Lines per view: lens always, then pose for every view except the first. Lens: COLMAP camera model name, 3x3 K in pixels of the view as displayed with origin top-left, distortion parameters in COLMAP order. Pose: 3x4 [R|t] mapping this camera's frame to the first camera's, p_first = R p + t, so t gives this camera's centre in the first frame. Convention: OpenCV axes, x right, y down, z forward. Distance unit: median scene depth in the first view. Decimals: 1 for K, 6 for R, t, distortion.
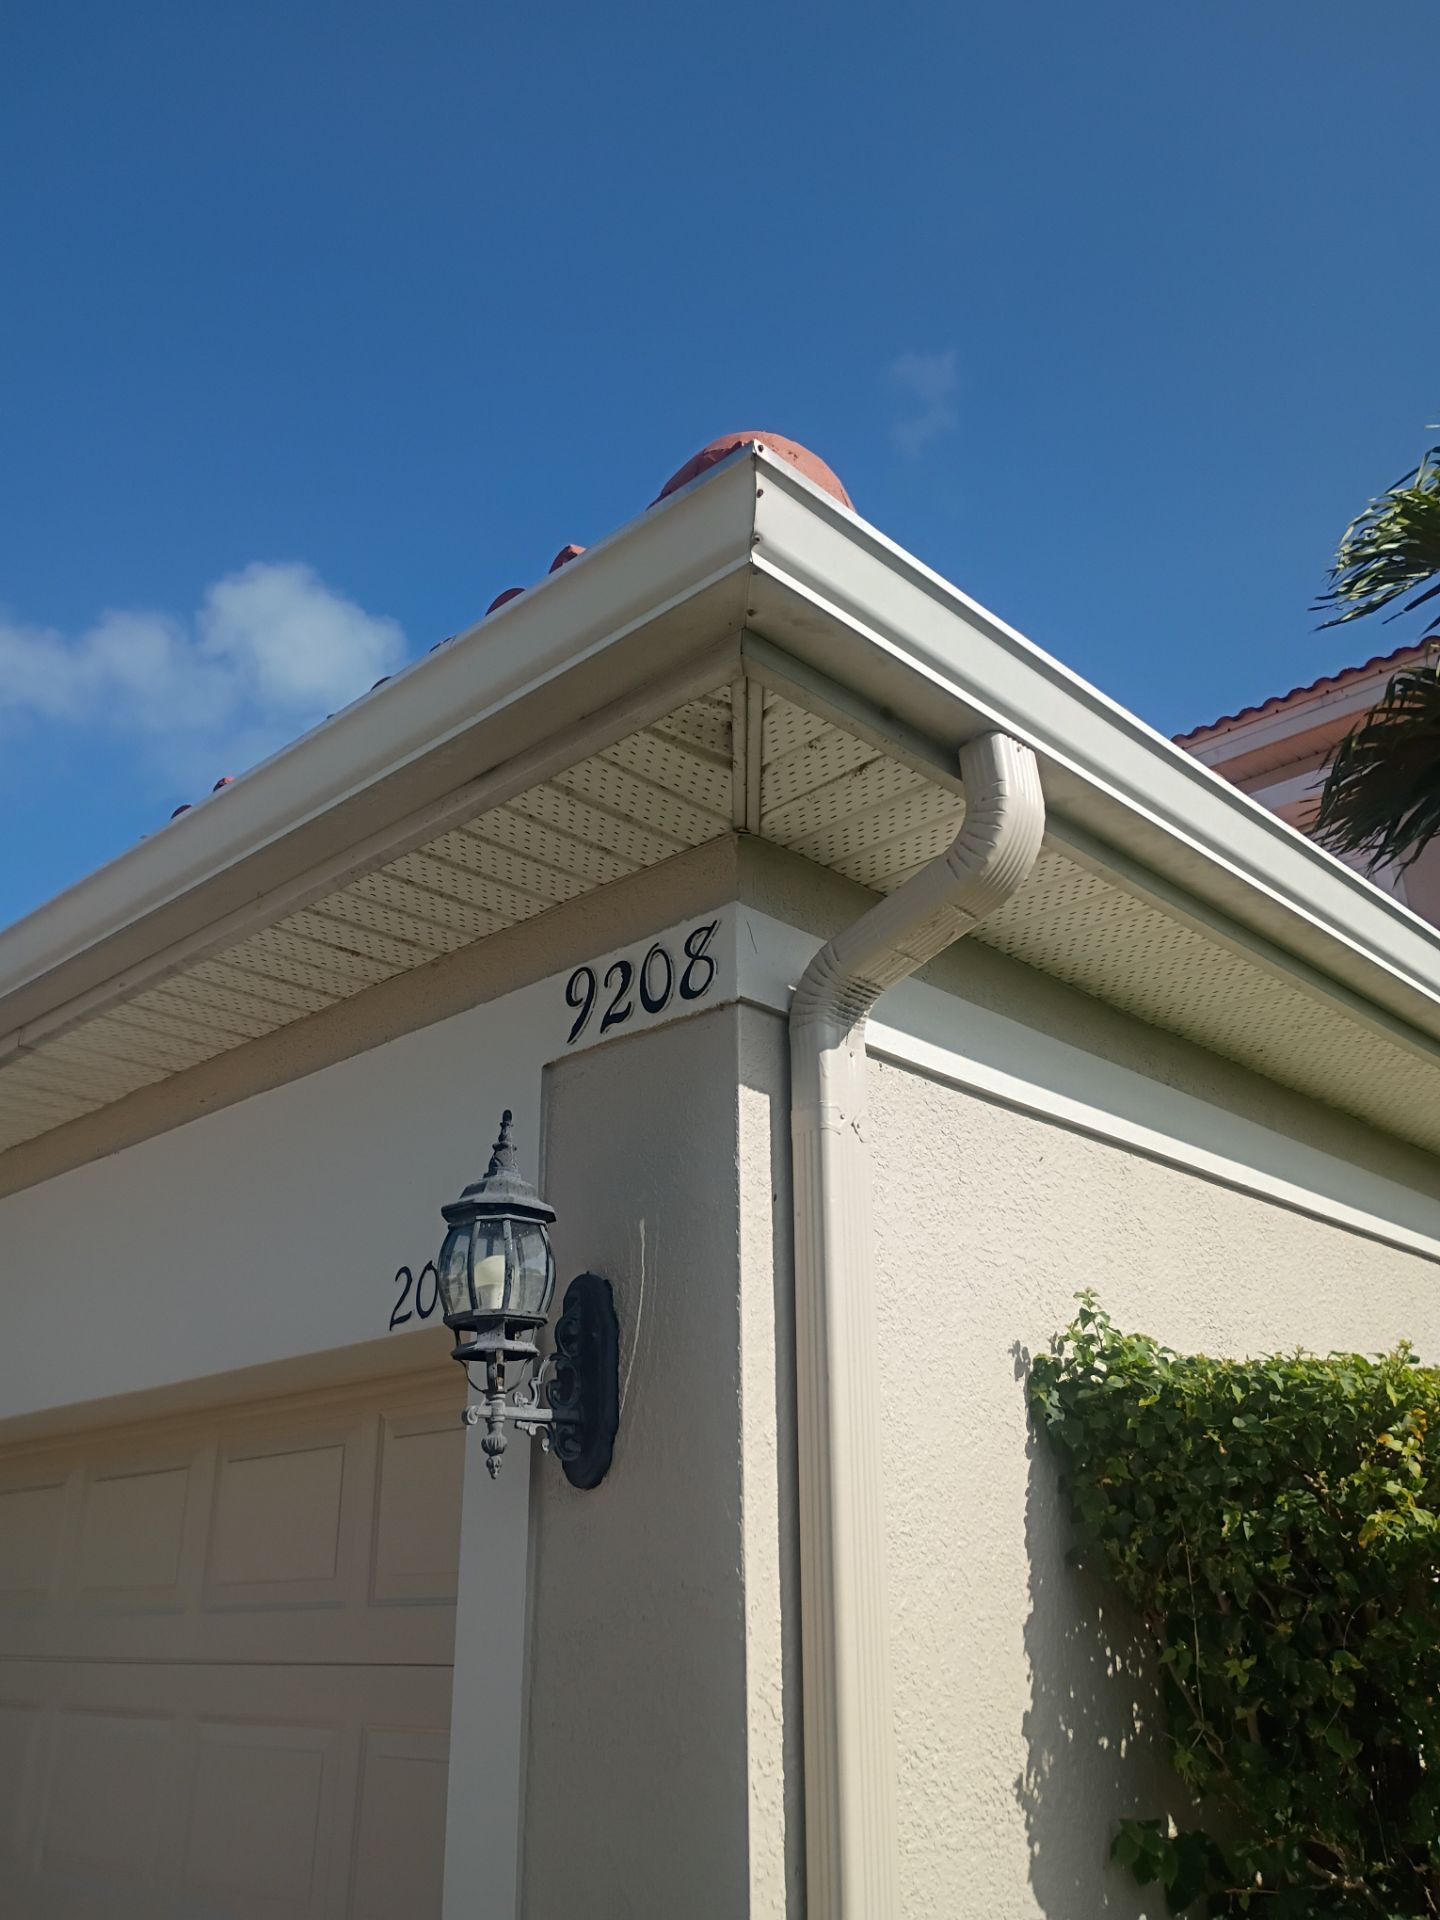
lens RADIAL K [[1611.6, 0, 720.0], [0, 1611.6, 960.0], [0, 0, 1]] dist [0.067993, -0.079386]
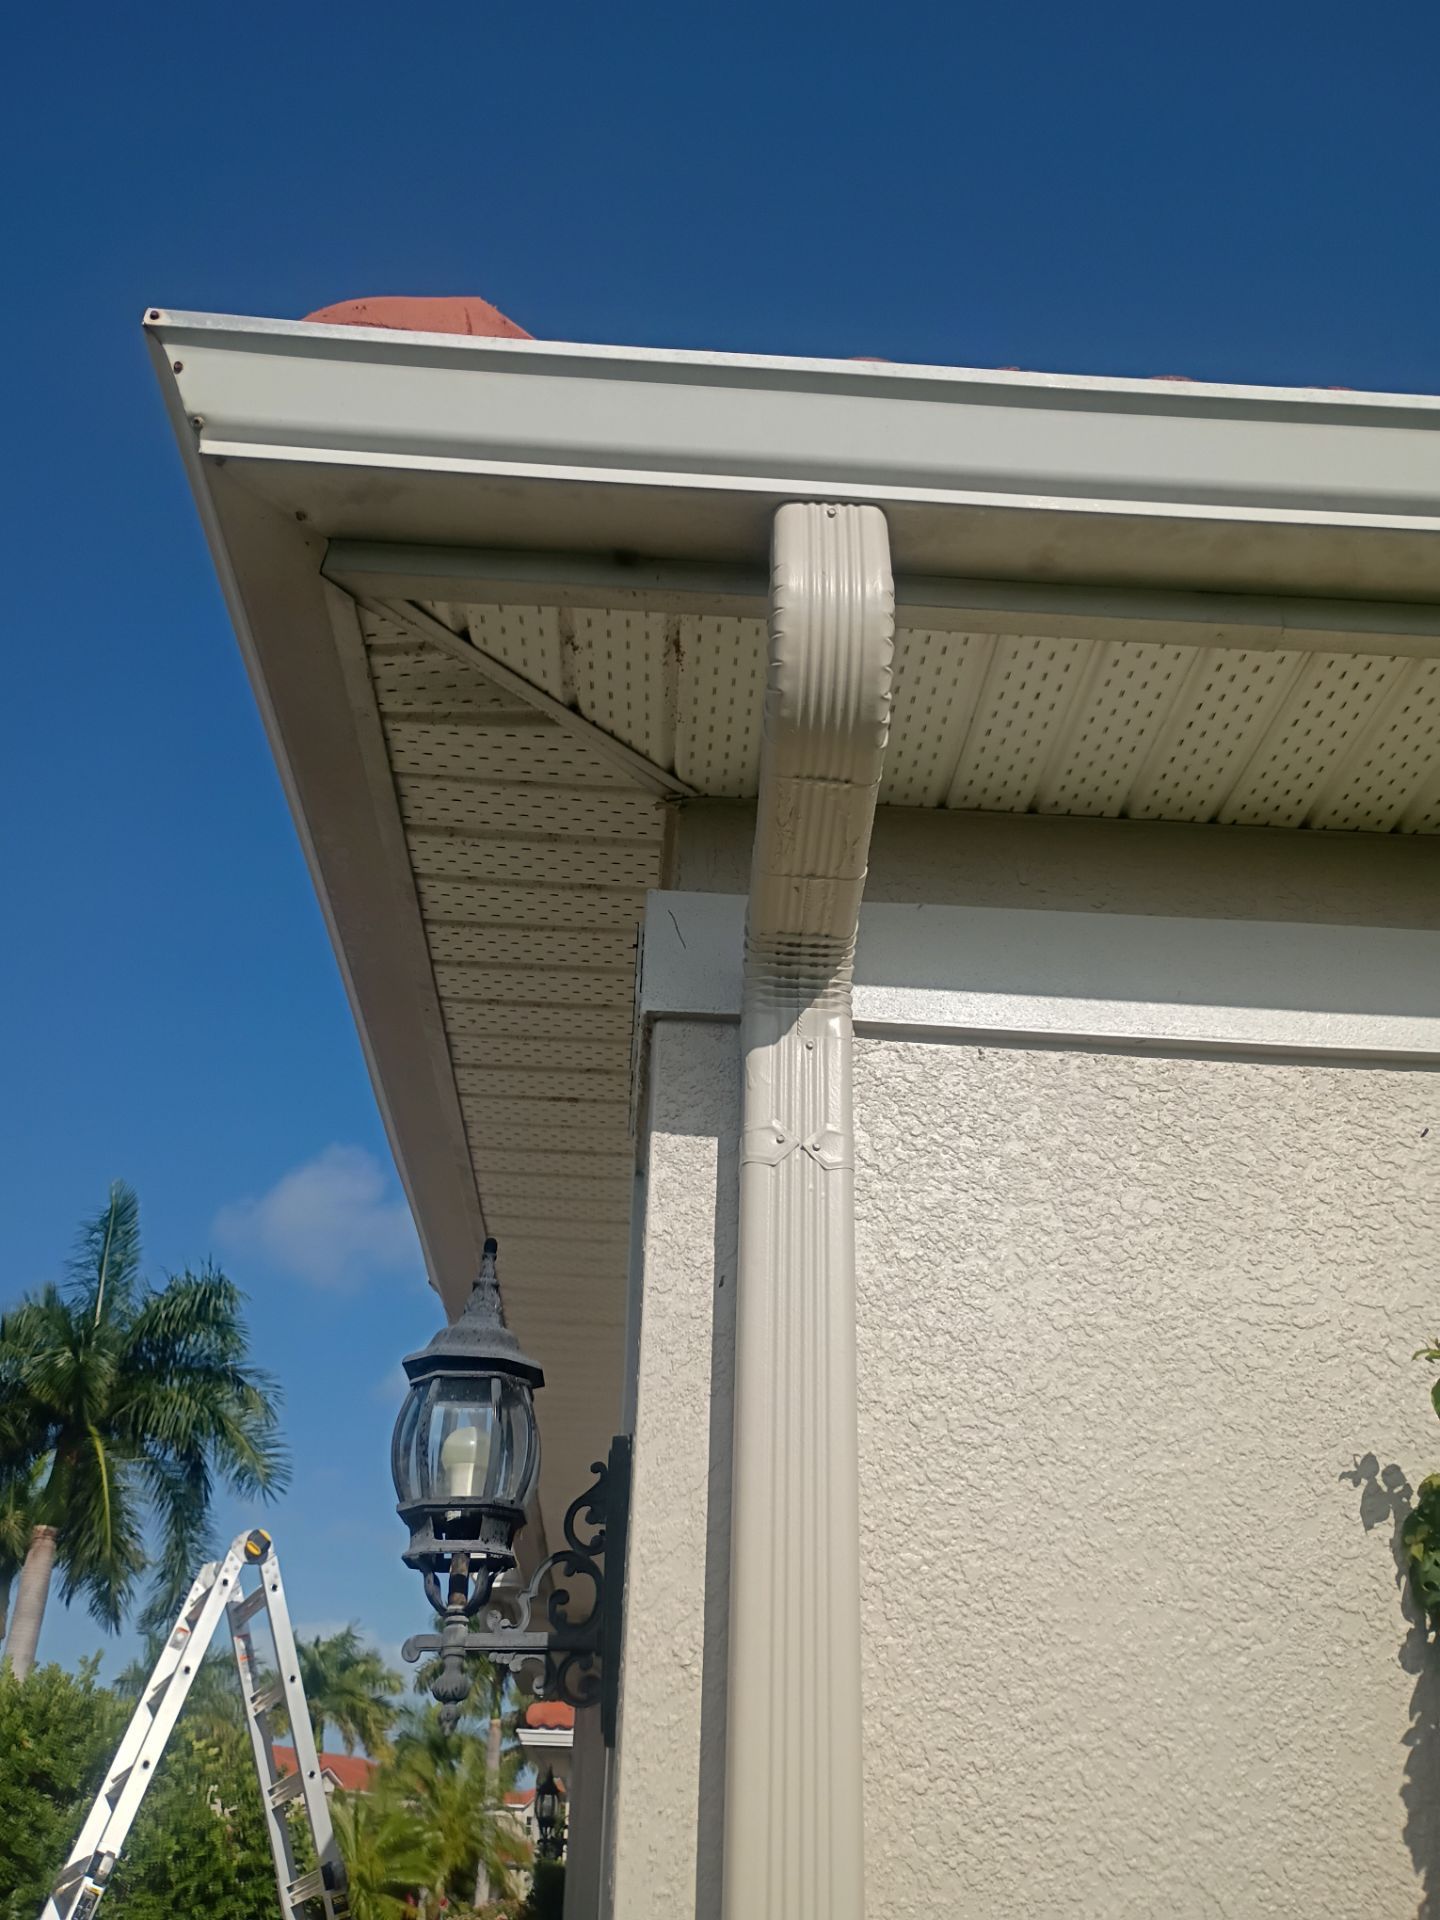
lens RADIAL K [[1611.6, 0, 720.0], [0, 1611.6, 960.0], [0, 0, 1]] dist [0.067993, -0.079386]
pose [[0.725304, -0.316396, -0.611415, 0.469156], [0.228330, 0.948418, -0.219927, 0.161577], [0.649461, 0.019910, 0.760134, 0.466680]]
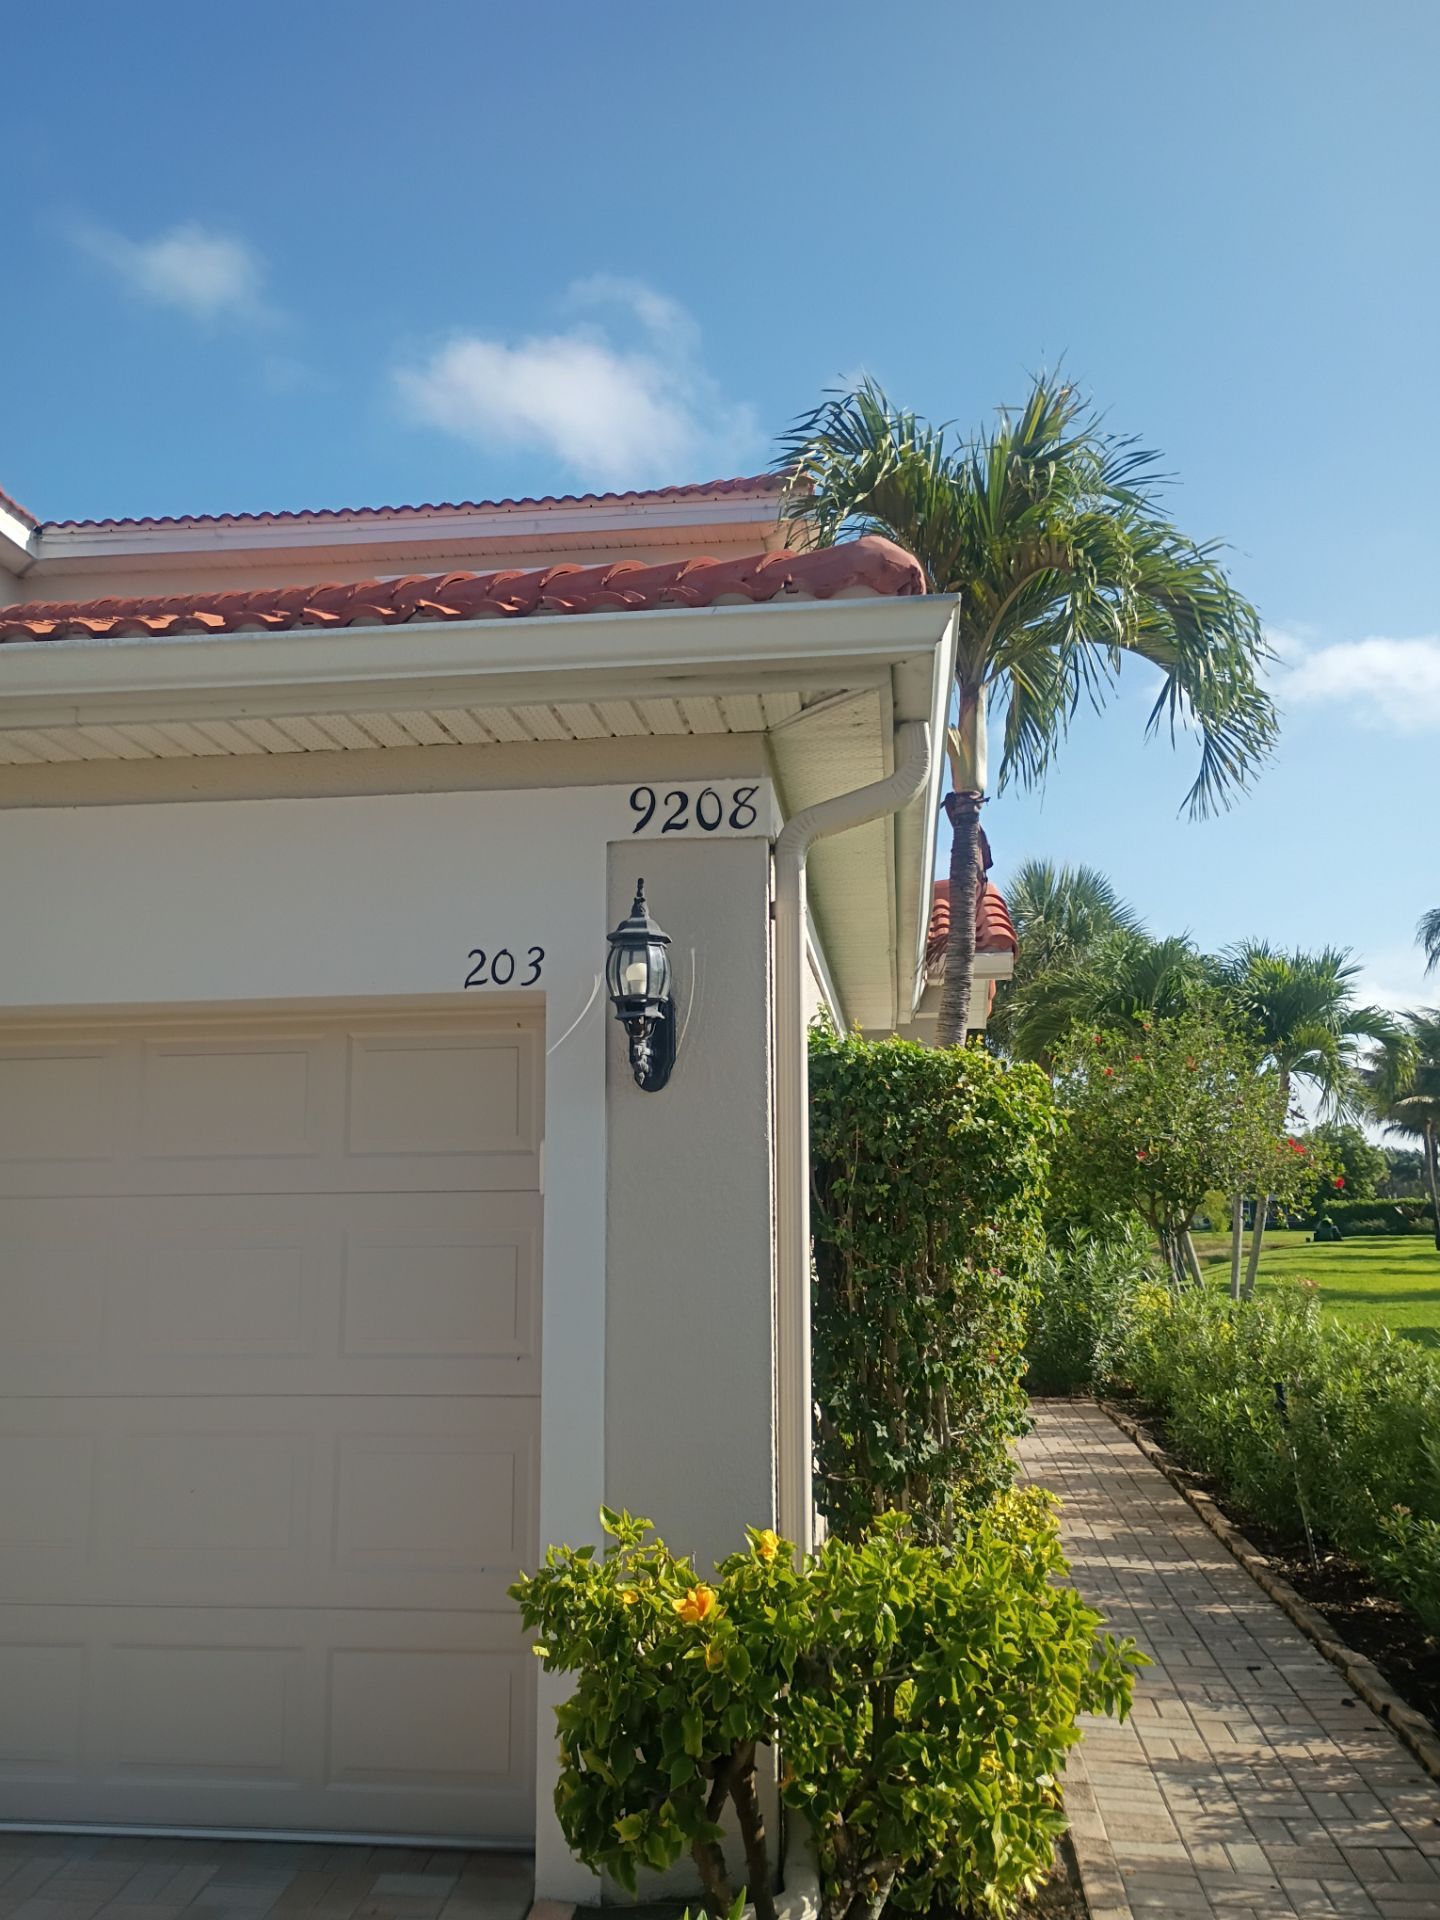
lens RADIAL K [[1611.6, 0, 720.0], [0, 1611.6, 960.0], [0, 0, 1]] dist [0.067993, -0.079386]
pose [[0.794386, 0.094223, 0.600061, -1.053252], [-0.225338, 0.963114, 0.147082, -0.089753], [-0.564069, -0.252057, 0.786316, -0.388861]]
